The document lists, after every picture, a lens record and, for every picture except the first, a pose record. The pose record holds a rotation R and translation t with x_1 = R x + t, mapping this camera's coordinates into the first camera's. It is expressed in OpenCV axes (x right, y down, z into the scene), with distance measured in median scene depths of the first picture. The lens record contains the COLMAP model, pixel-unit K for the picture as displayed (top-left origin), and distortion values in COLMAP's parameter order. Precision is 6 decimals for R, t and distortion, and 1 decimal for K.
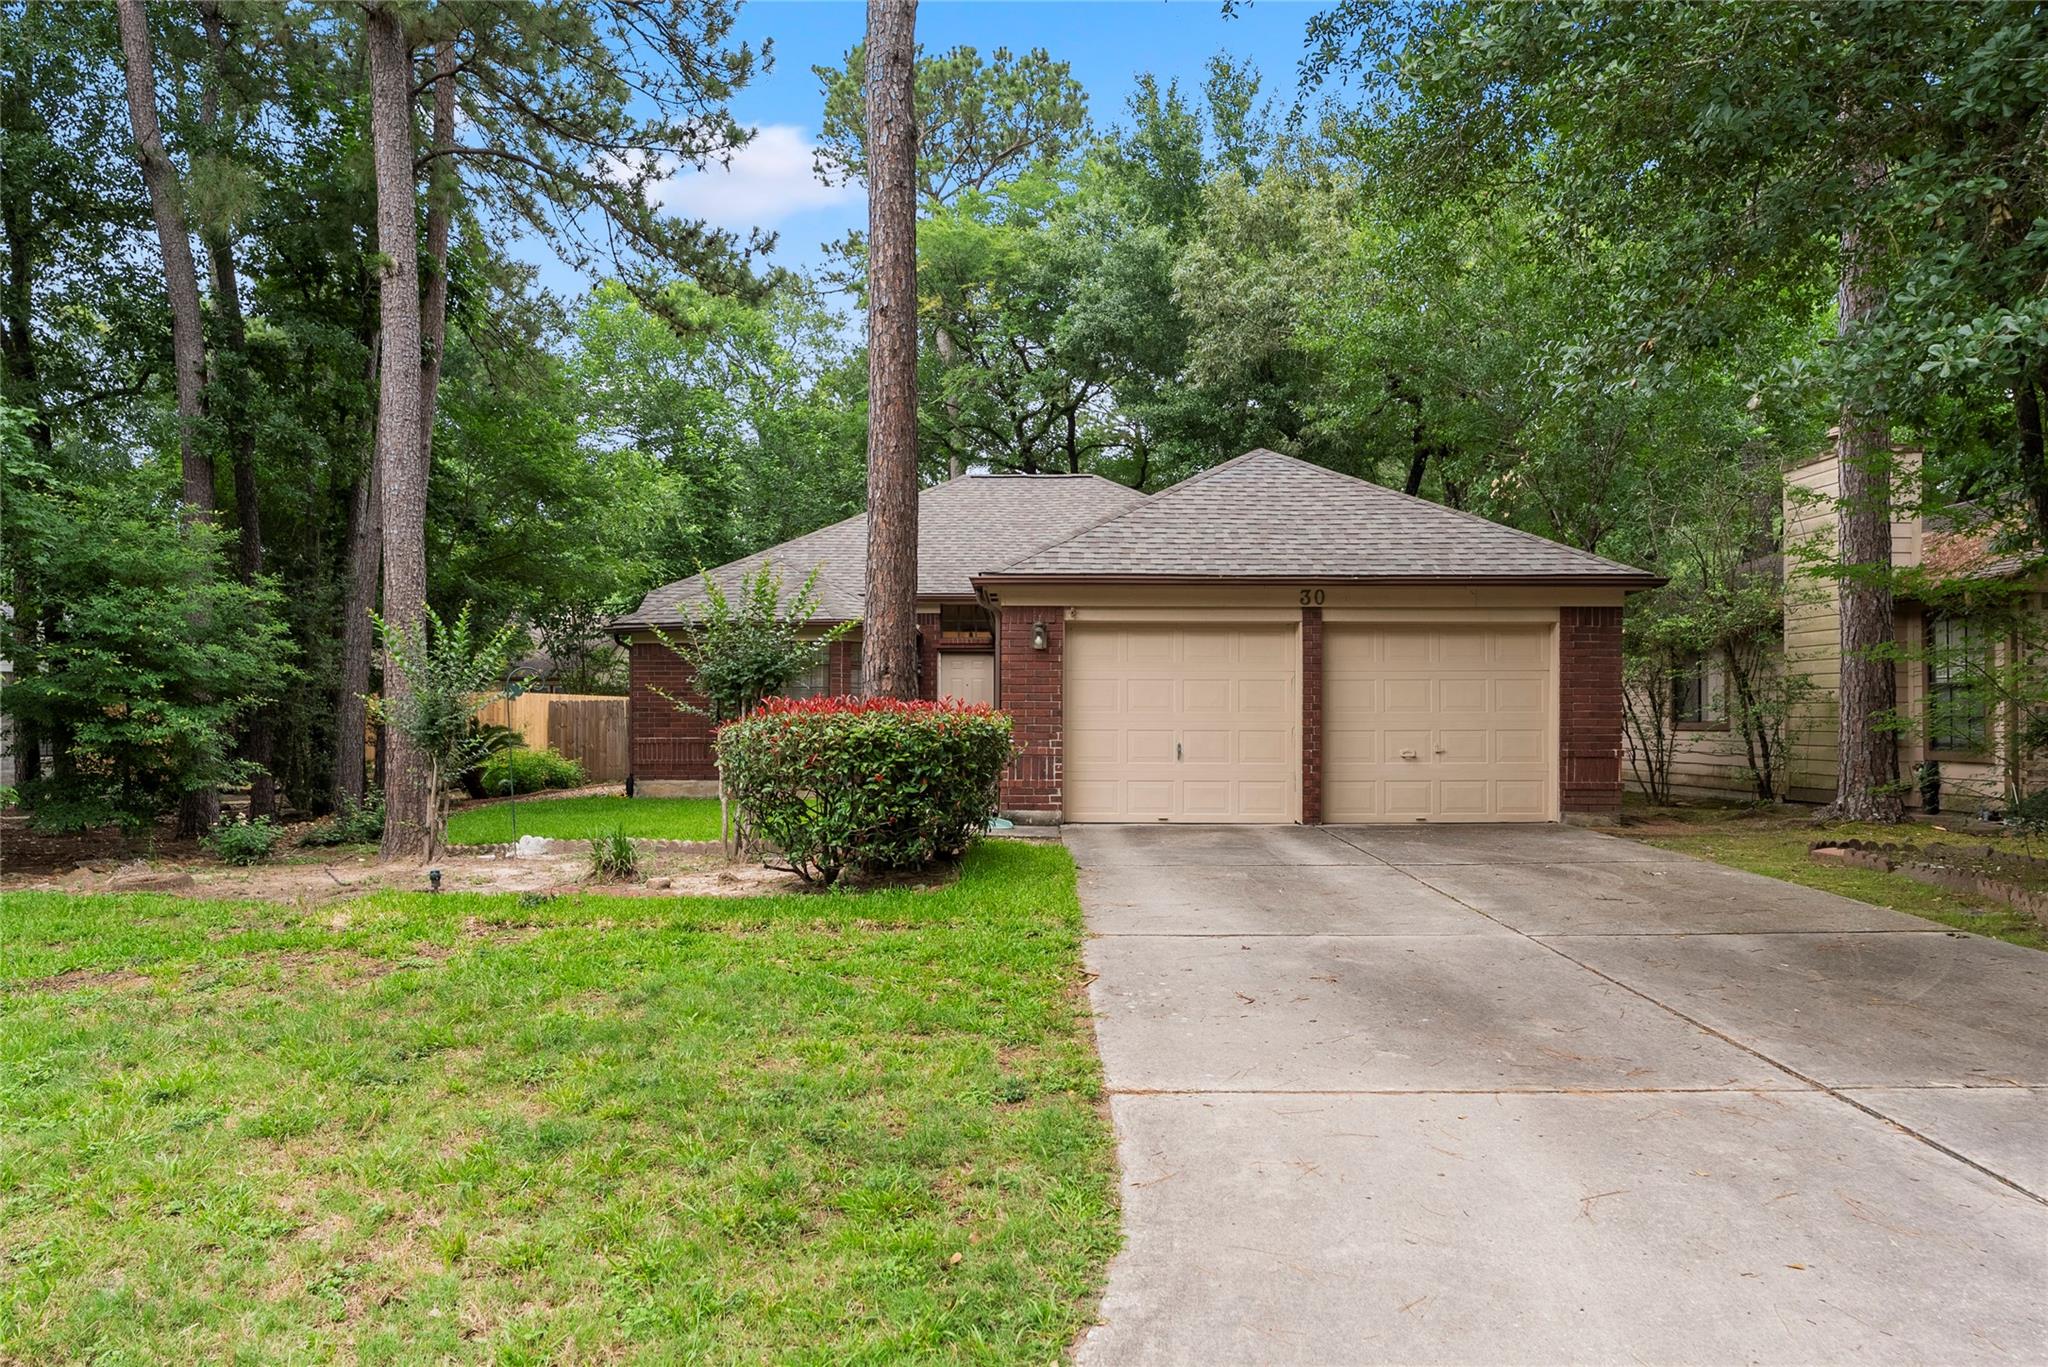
lens RADIAL K [[1455.7, 0, 1026.4], [0, 1455.7, 702.2], [0, 0, 1]] dist [0.001992, -0.001559]
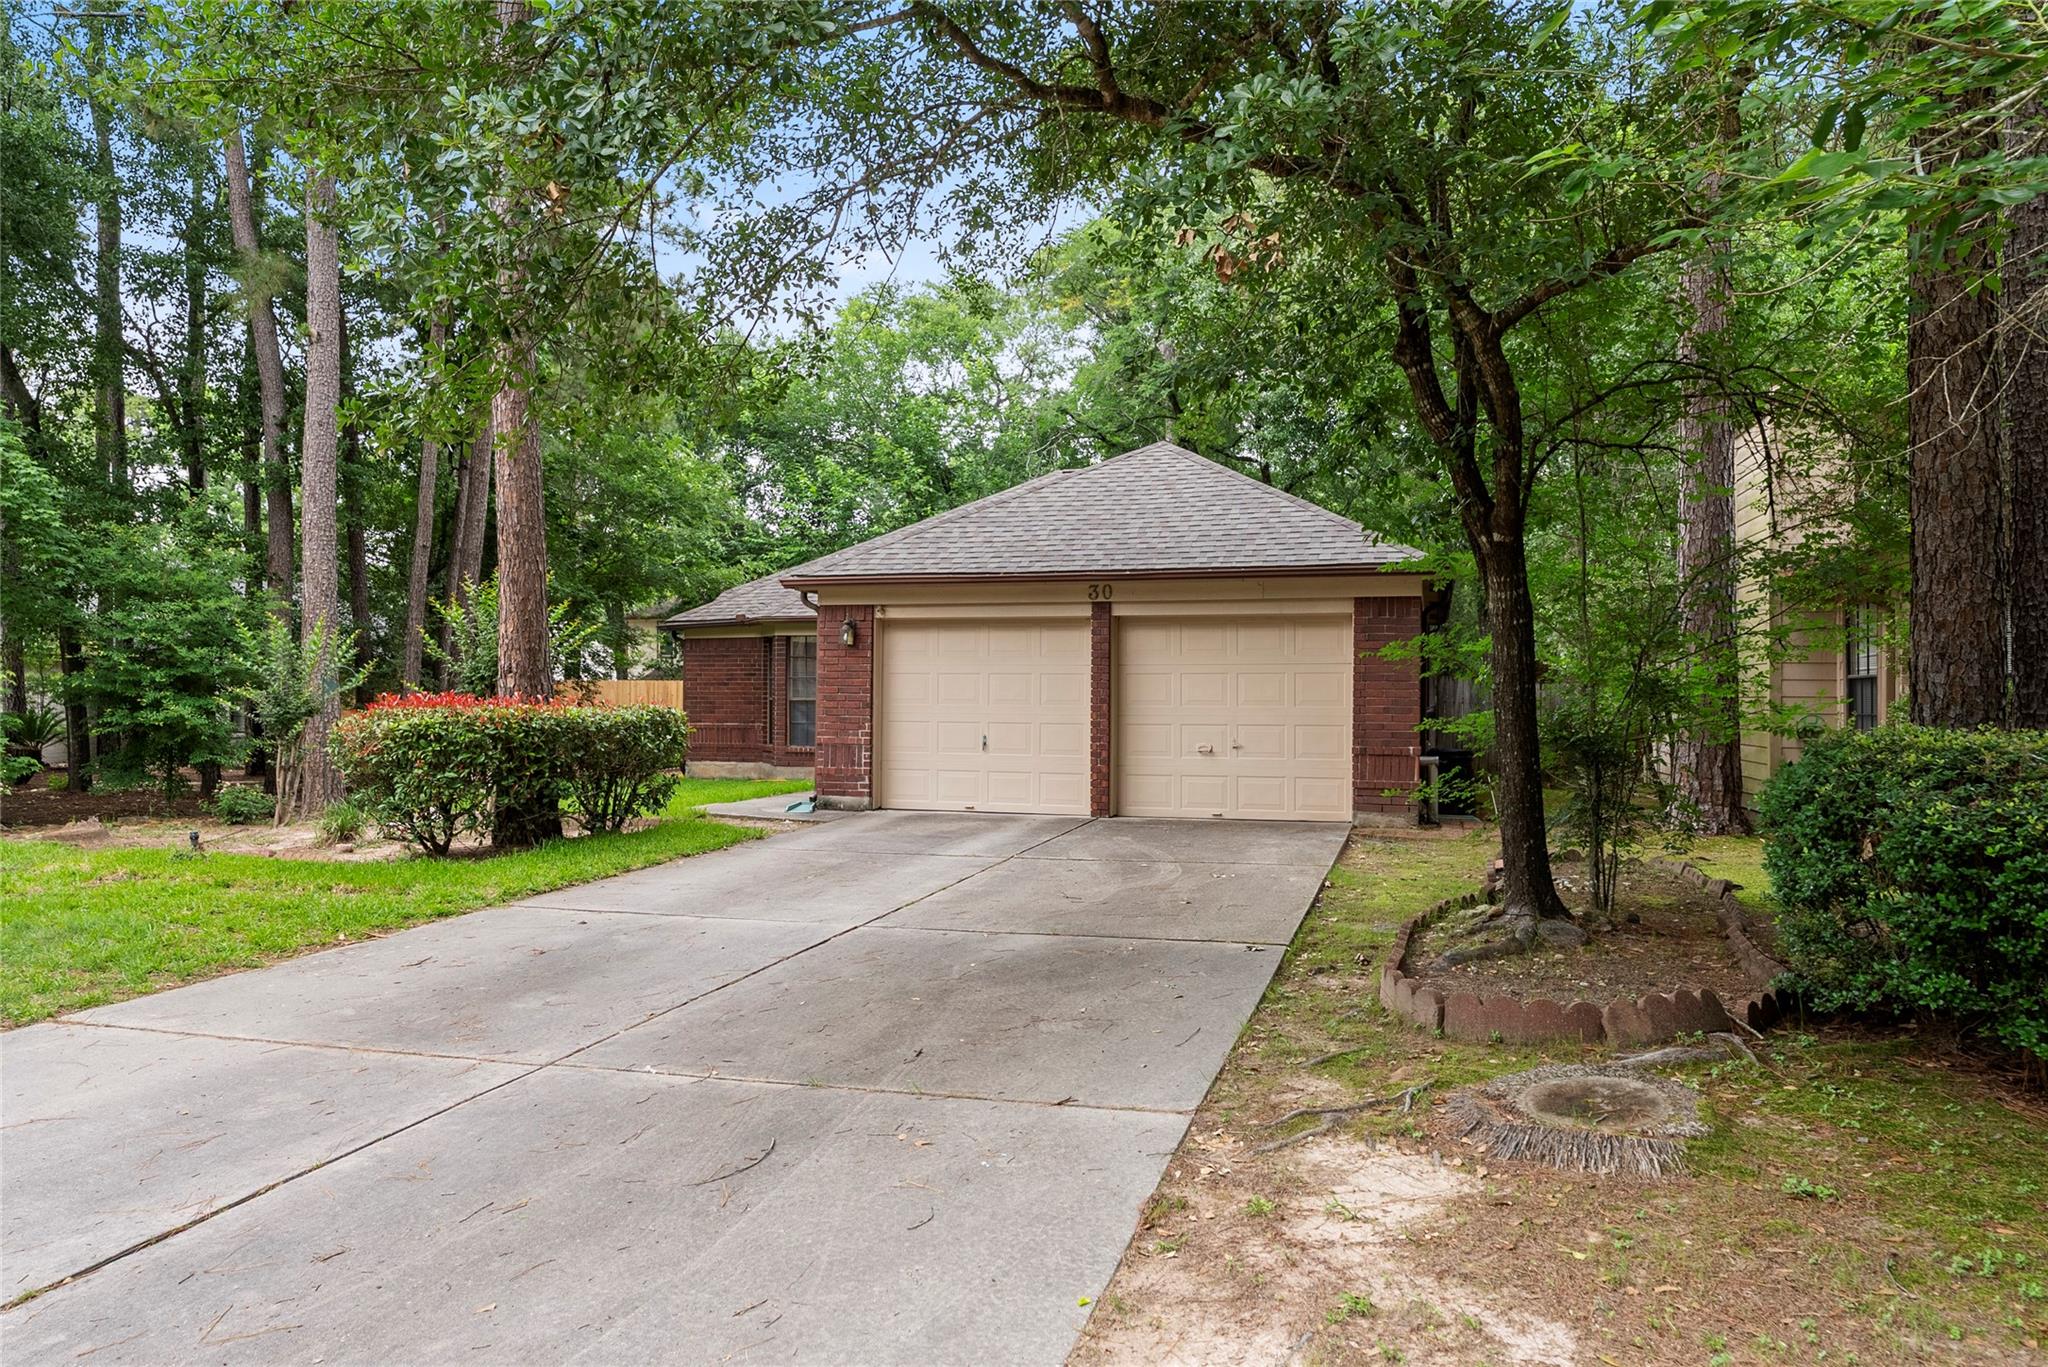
lens RADIAL K [[1455.7, 0, 1033.6], [0, 1455.7, 669.2], [0, 0, 1]] dist [0.001992, -0.001559]
pose [[0.953004, -0.001308, -0.302956, 0.457980], [-0.001889, 0.999946, -0.010260, -0.008072], [0.302953, 0.010350, 0.952949, 0.023501]]
